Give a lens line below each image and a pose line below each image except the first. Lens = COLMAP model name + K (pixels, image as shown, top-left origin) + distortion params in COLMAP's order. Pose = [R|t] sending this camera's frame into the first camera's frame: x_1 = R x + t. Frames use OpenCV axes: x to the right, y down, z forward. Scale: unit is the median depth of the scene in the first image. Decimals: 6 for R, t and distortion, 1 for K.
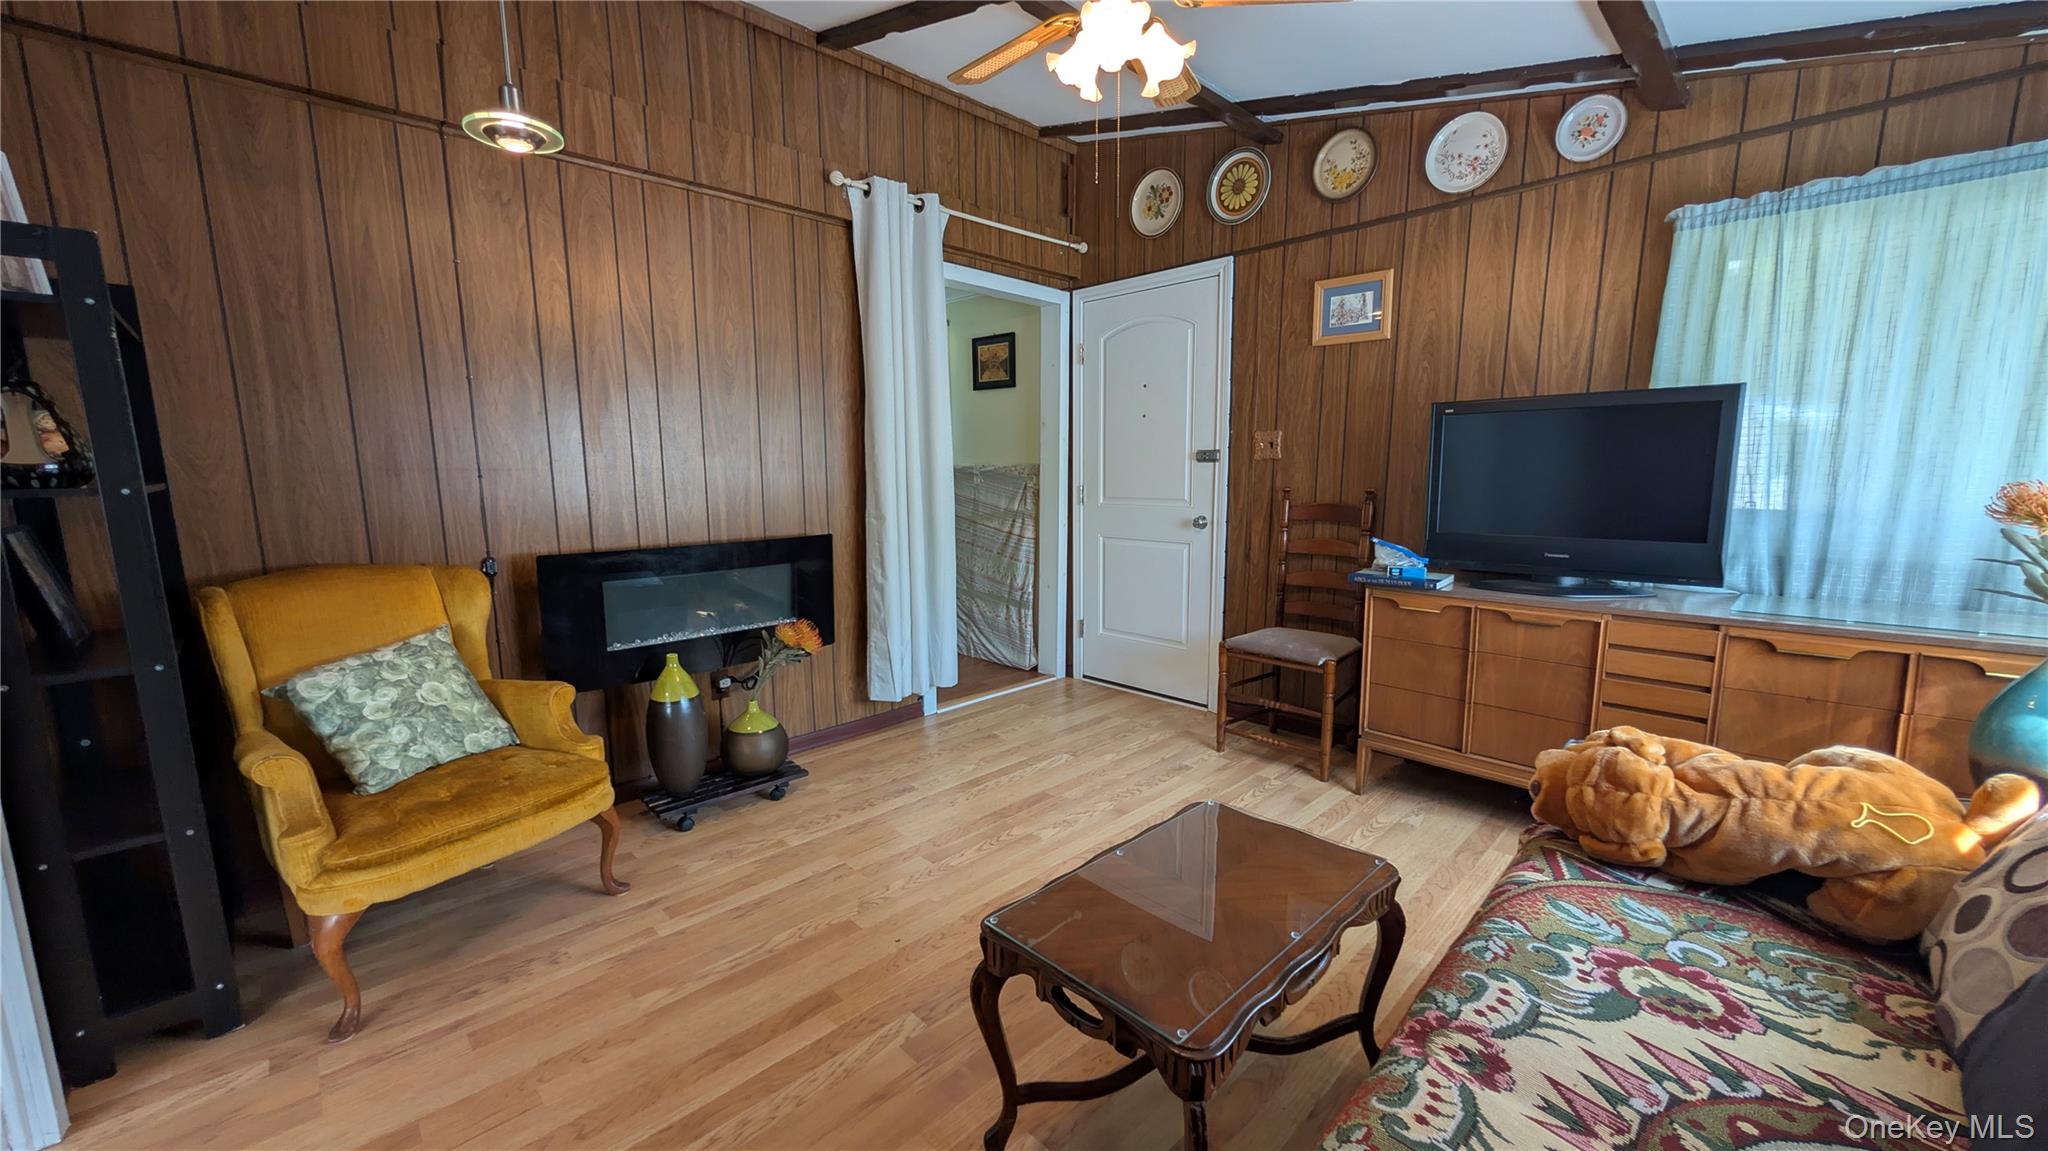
lens RADIAL K [[776.8, 0, 1018.2], [0, 776.8, 577.7], [0, 0, 1]] dist [-0.000668, -0.000078]
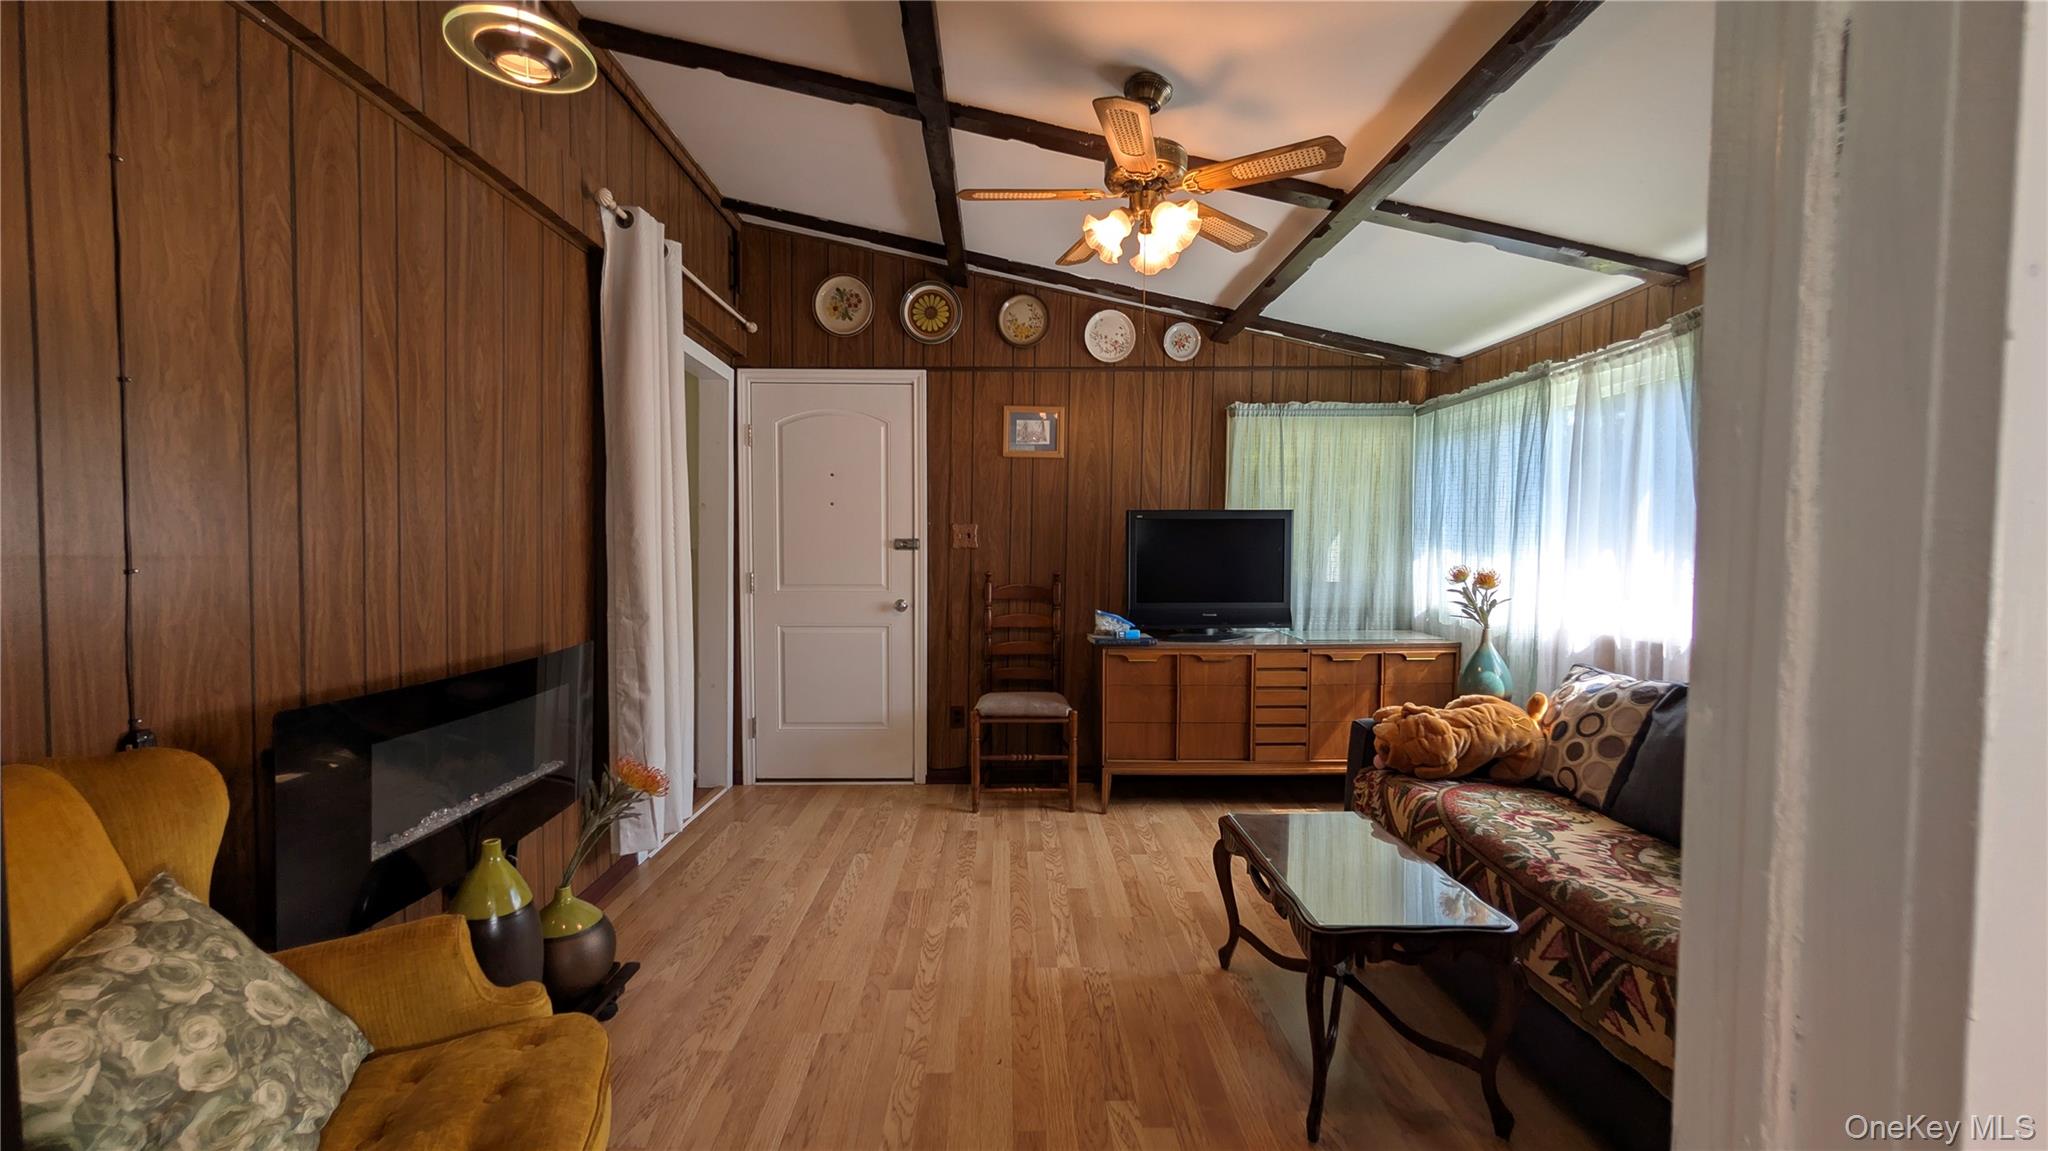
lens RADIAL K [[776.8, 0, 1017.4], [0, 776.8, 579.4], [0, 0, 1]] dist [-0.000668, -0.000078]
pose [[0.684259, -0.019734, 0.728972, -0.593147], [0.095713, 0.993417, -0.062949, -0.033727], [-0.722930, 0.112846, 0.681643, 0.210232]]
